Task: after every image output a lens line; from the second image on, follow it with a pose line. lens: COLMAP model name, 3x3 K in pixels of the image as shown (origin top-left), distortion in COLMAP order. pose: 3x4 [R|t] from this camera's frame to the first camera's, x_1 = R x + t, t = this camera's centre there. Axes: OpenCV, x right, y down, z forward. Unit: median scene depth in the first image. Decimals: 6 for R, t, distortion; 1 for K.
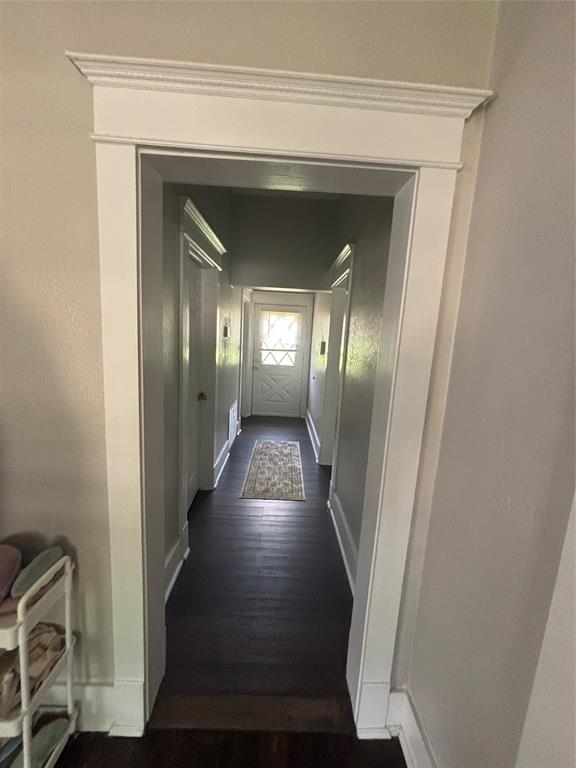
lens RADIAL K [[309.7, 0, 288.8], [0, 309.7, 381.5], [0, 0, 1]] dist [0.002190, -0.001317]
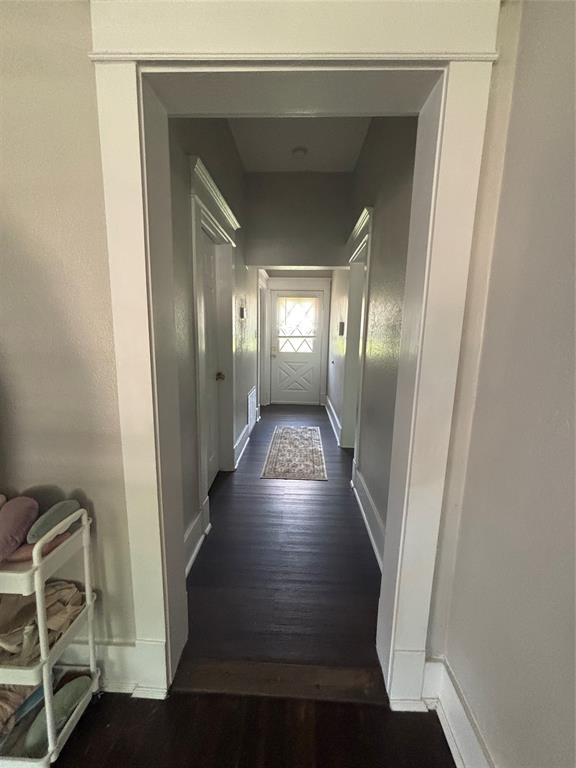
lens RADIAL K [[309.7, 0, 288.8], [0, 309.7, 384.7], [0, 0, 1]] dist [0.002190, -0.001317]
pose [[0.997797, -0.026661, -0.060745, -0.001755], [0.027263, 0.999587, 0.009092, 0.144592], [0.060478, -0.010728, 0.998112, 0.056797]]
